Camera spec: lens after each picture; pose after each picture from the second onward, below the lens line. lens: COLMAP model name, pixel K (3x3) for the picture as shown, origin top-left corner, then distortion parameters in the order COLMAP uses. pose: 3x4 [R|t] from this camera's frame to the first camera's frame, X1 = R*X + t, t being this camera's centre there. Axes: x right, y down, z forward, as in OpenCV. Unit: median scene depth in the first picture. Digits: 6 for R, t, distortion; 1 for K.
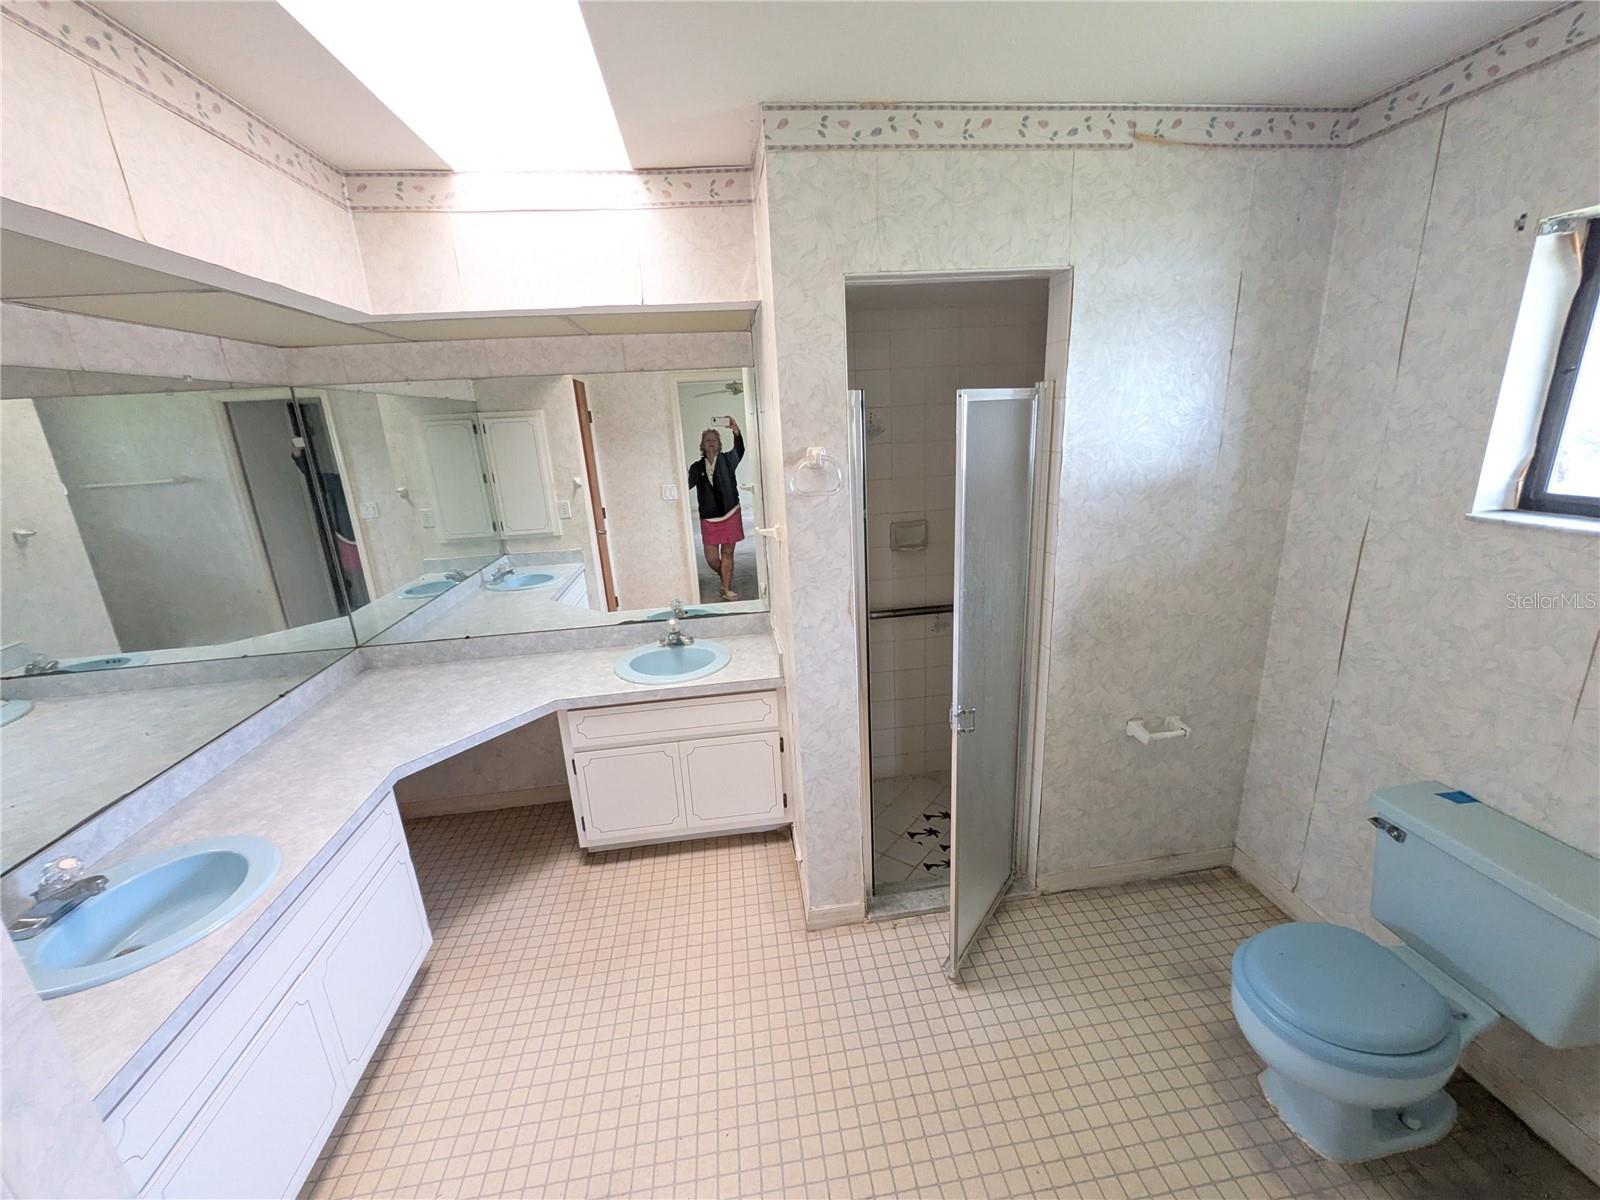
lens RADIAL K [[636.6, 0, 803.9], [0, 636.6, 598.9], [0, 0, 1]] dist [-0.002346, 0.000084]
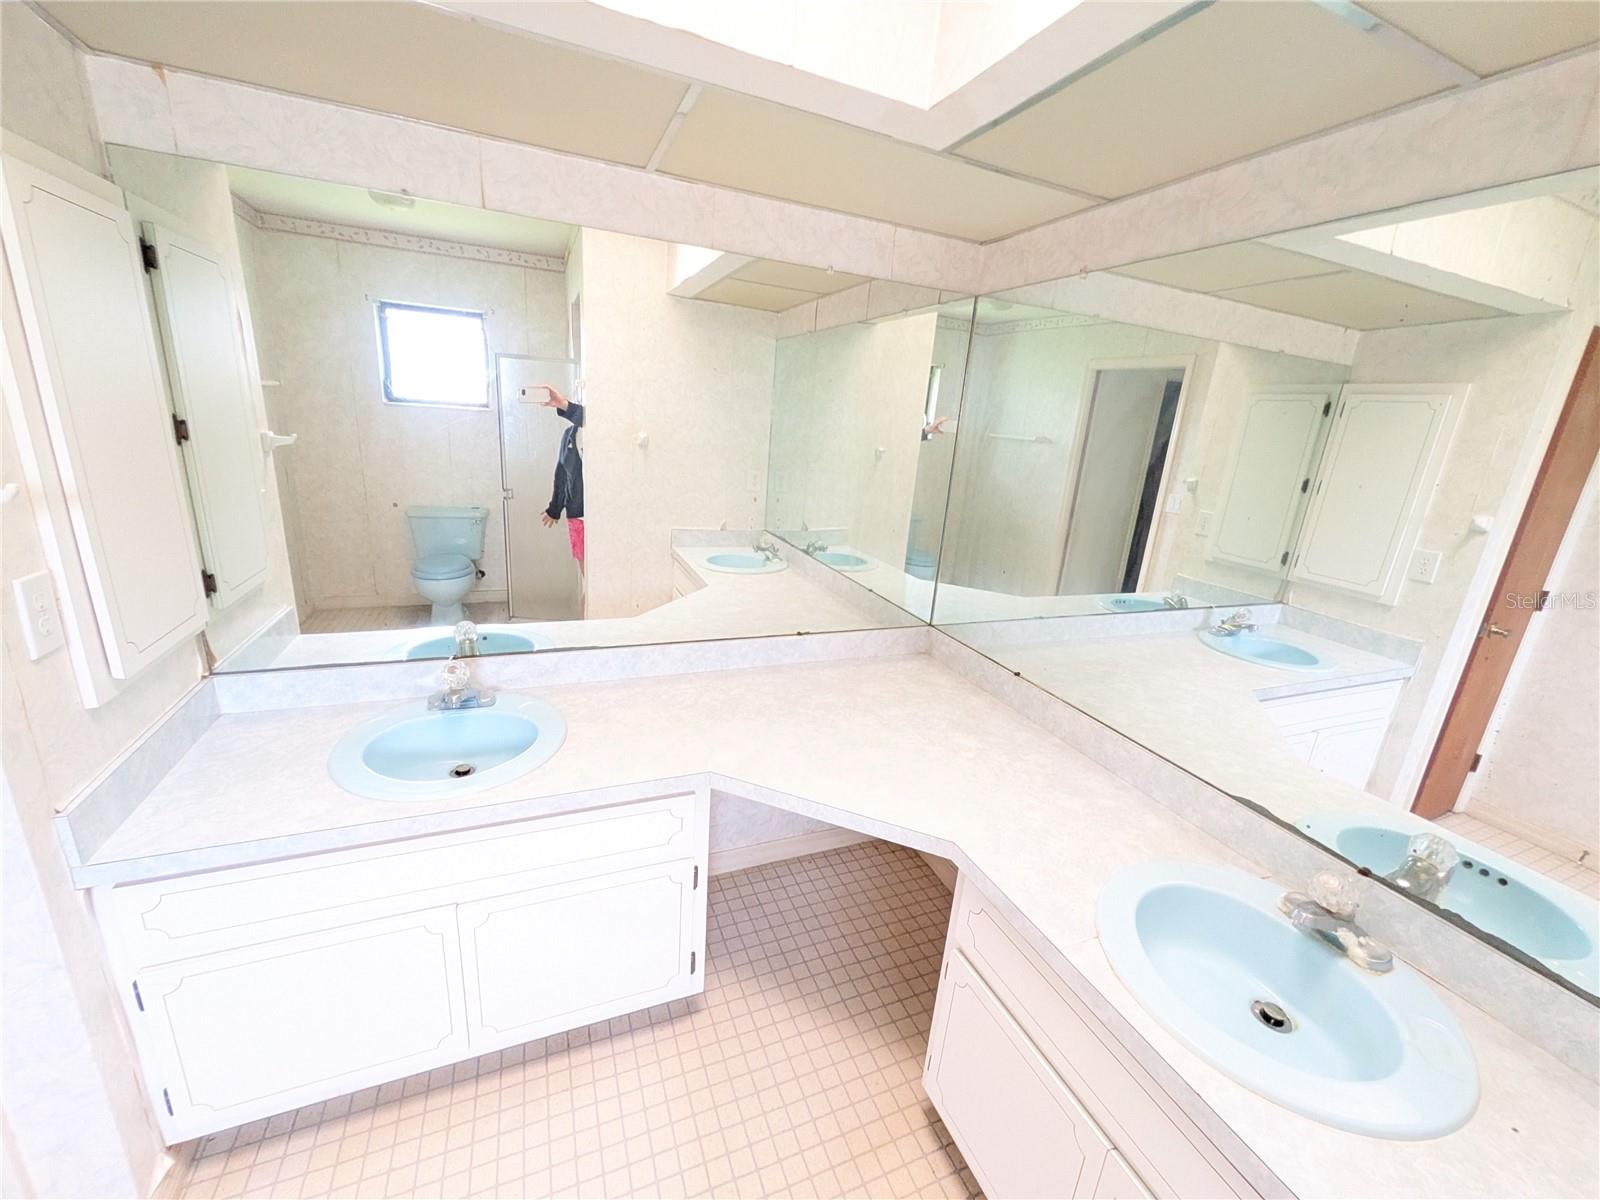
lens RADIAL K [[636.6, 0, 803.9], [0, 636.6, 598.9], [0, 0, 1]] dist [-0.002346, 0.000084]
pose [[0.259936, 0.332668, -0.906513, -0.009544], [-0.353689, 0.906343, 0.231187, -0.085144], [0.898520, 0.260529, 0.353252, 0.542655]]
